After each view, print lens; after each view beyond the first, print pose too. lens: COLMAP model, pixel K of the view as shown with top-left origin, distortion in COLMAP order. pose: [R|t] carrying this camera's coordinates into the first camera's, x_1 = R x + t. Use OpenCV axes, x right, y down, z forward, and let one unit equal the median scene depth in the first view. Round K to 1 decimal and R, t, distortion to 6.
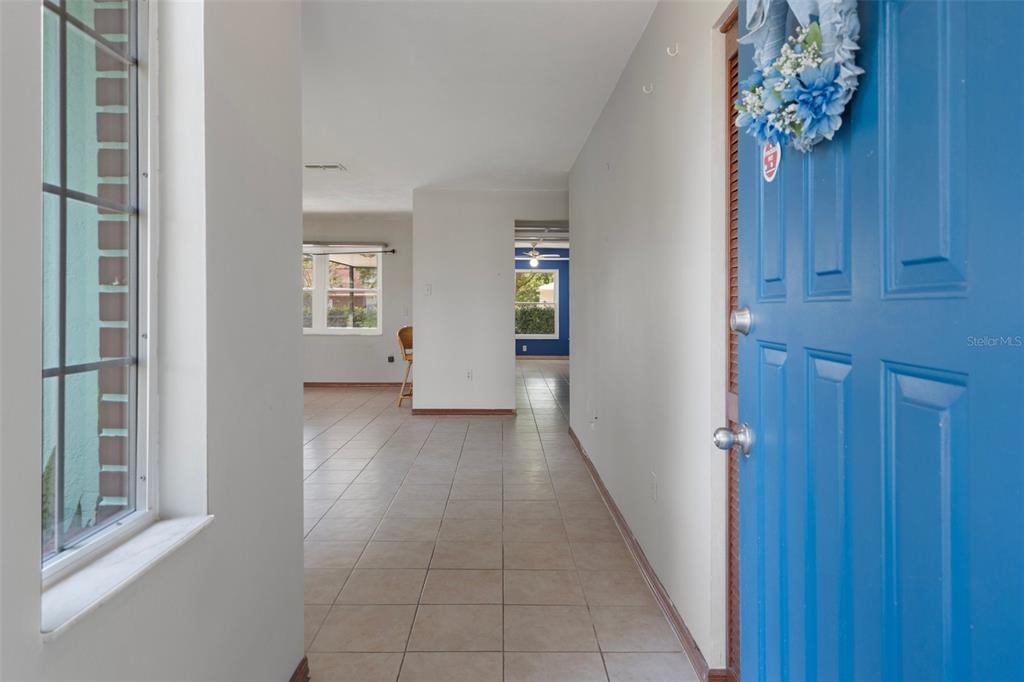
lens RADIAL K [[628.8, 0, 511.0], [0, 628.8, 339.2], [0, 0, 1]] dist [-0.000153, -0.001569]
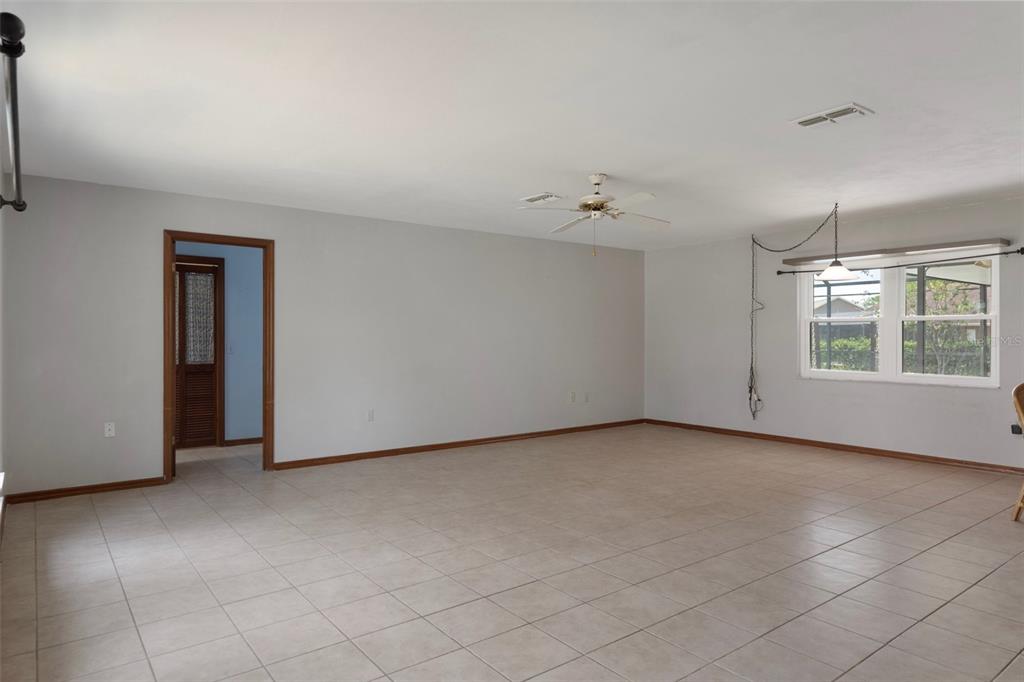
lens RADIAL K [[628.8, 0, 511.0], [0, 628.8, 339.2], [0, 0, 1]] dist [-0.000153, -0.001569]
pose [[0.596058, -0.001751, -0.802939, 0.004180], [-0.039042, 0.998752, -0.031161, -0.017347], [0.801991, 0.049922, 0.595246, 0.252664]]
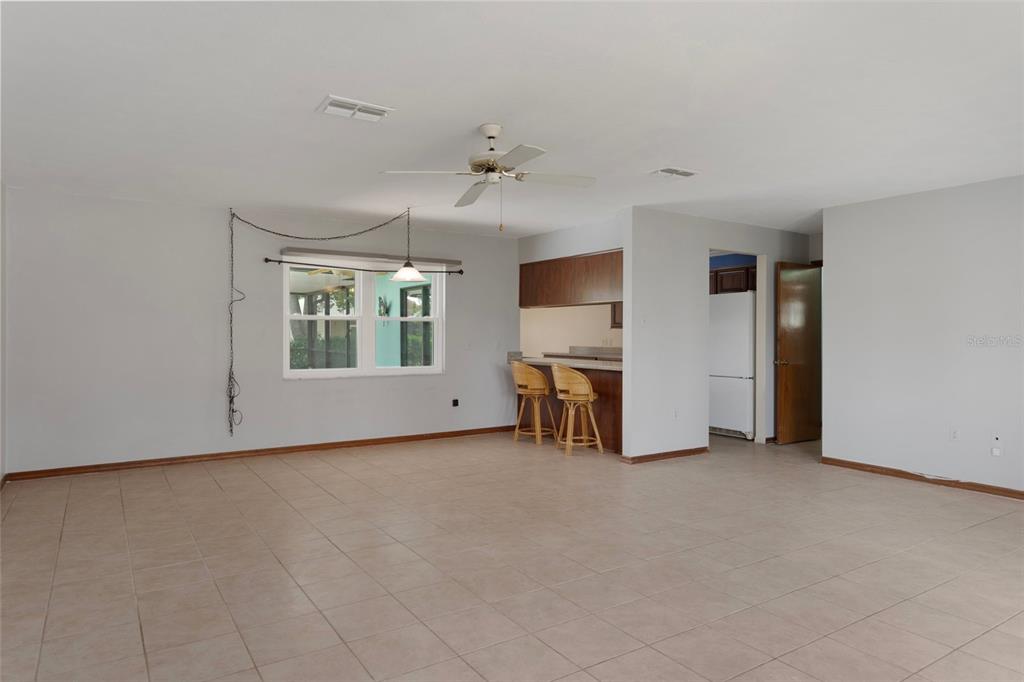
lens RADIAL K [[632.4, 0, 508.8], [0, 632.4, 334.5], [0, 0, 1]] dist [0.005824, 0.002759]
pose [[0.844801, -0.001925, 0.535077, -0.578353], [0.028732, 0.998714, -0.041769, -0.021434], [-0.534309, 0.050660, 0.843770, 0.270078]]
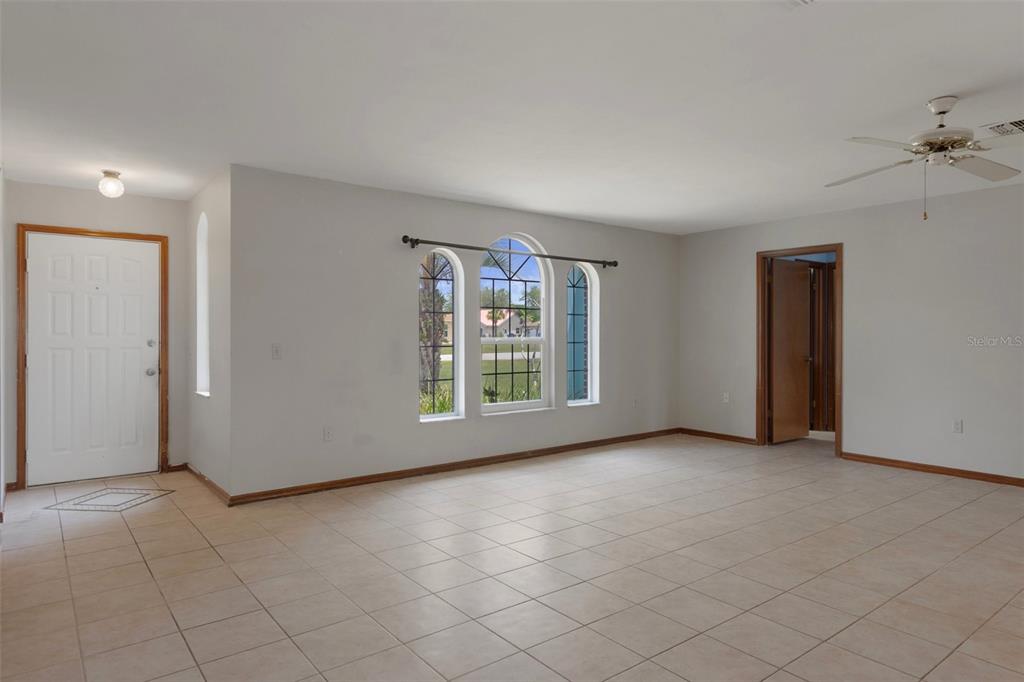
lens RADIAL K [[628.8, 0, 511.0], [0, 628.8, 339.2], [0, 0, 1]] dist [-0.000153, -0.001569]
pose [[-0.798108, 0.004083, -0.602501, 0.048845], [-0.035849, 0.997884, 0.054249, -0.048479], [0.601447, 0.064895, -0.796273, 0.763644]]
